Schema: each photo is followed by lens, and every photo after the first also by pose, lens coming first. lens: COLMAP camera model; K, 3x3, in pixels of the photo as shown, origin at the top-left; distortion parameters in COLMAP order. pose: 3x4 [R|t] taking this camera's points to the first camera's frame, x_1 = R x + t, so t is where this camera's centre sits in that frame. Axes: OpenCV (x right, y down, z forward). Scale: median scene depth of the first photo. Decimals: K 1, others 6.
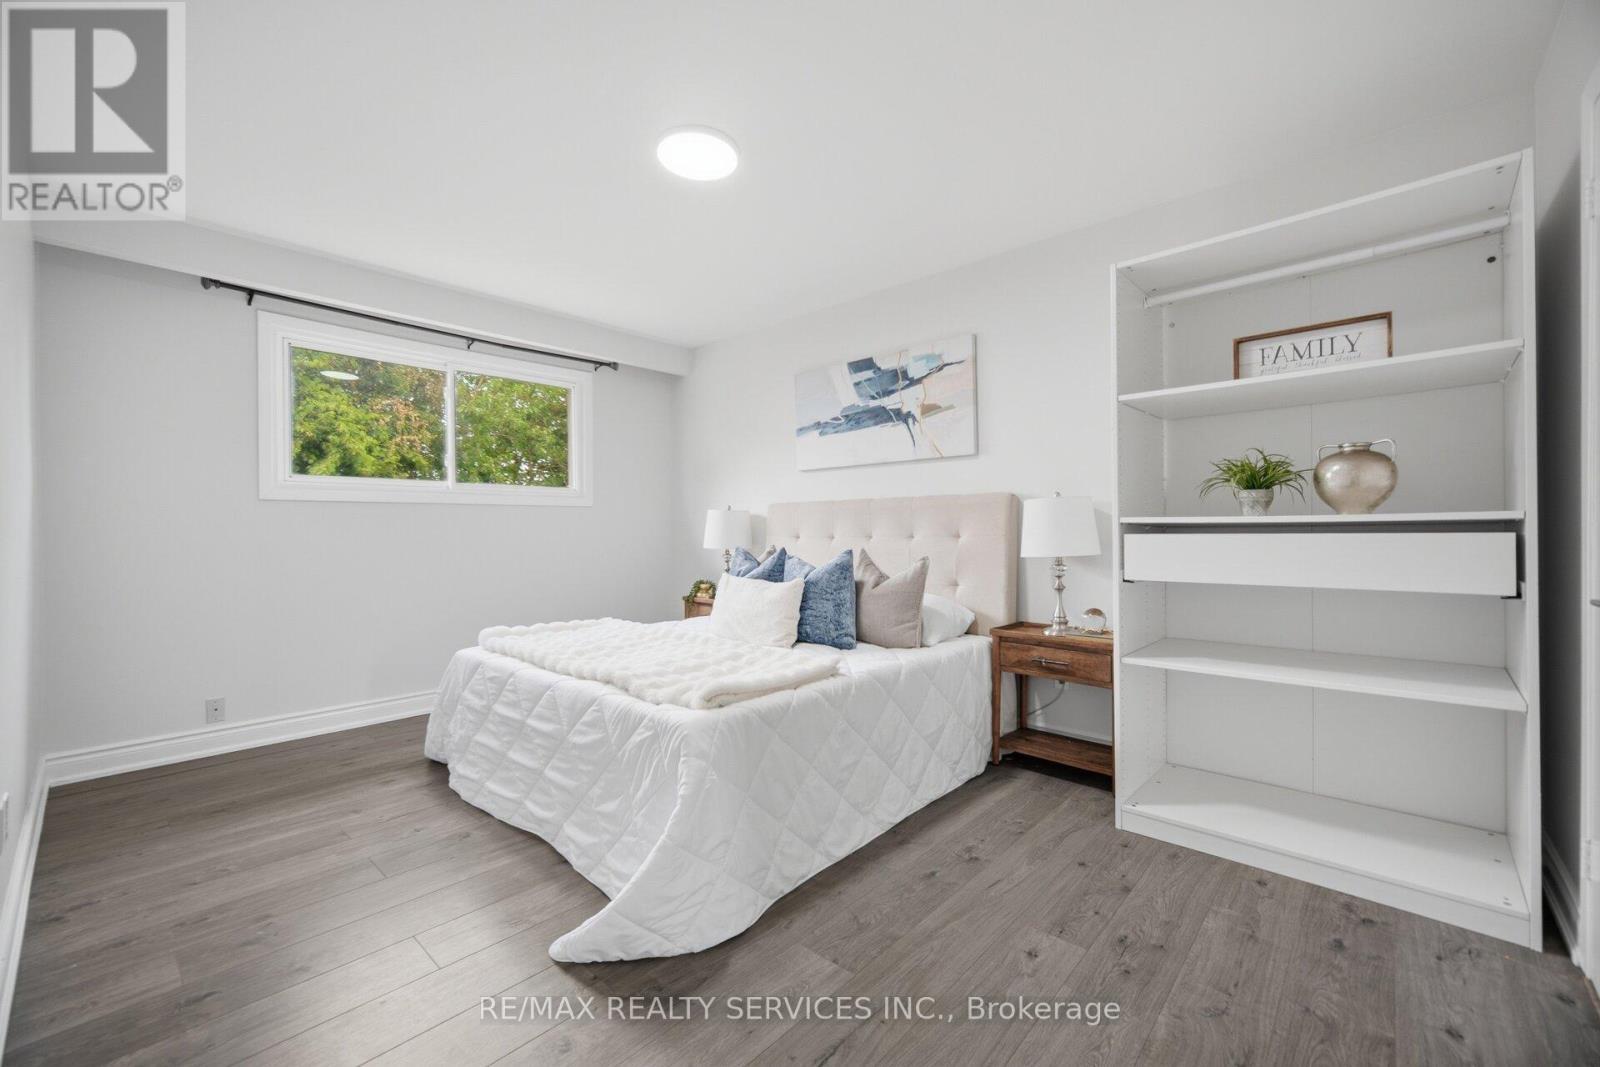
lens RADIAL K [[660.2, 0, 800.0], [0, 660.2, 533.5], [0, 0, 1]] dist [0.017572, -0.000105]
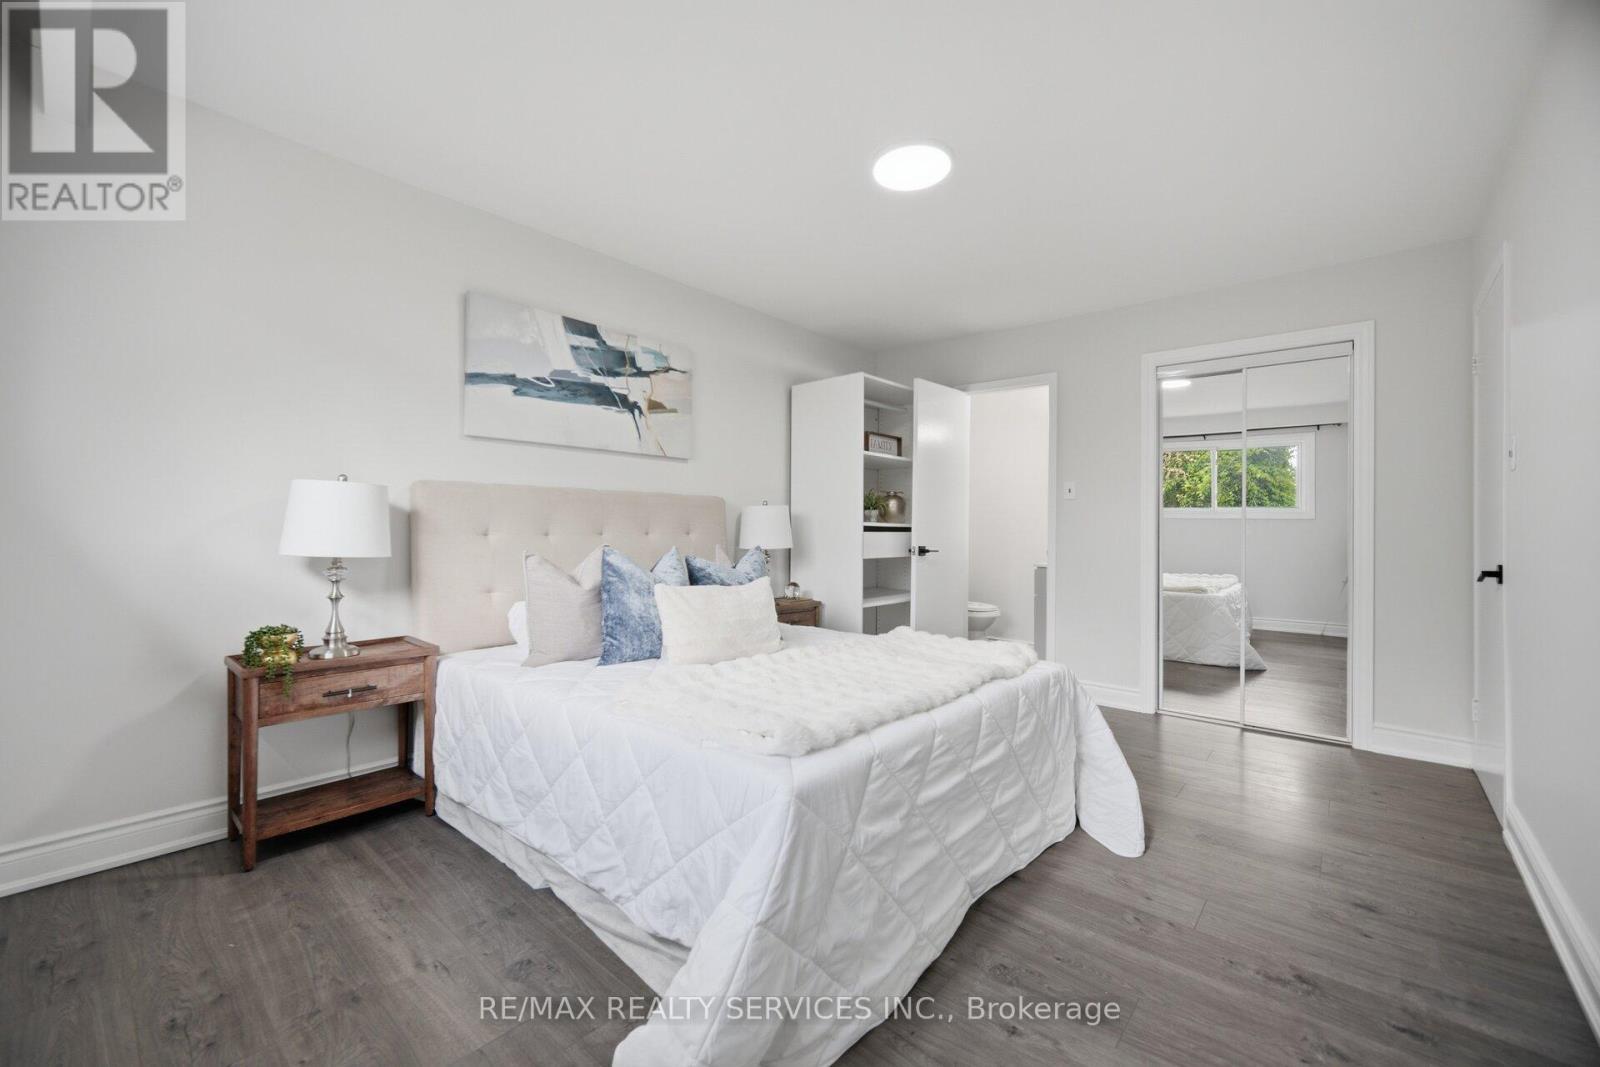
lens RADIAL K [[645.0, 0, 783.8], [0, 645.0, 528.1], [0, 0, 1]] dist [0.000666, 0.000134]
pose [[-0.011247, 0.011218, 0.999874, -0.753885], [-0.000125, 0.999937, -0.011220, 0.006195], [-0.999937, -0.000251, -0.011245, 0.794918]]
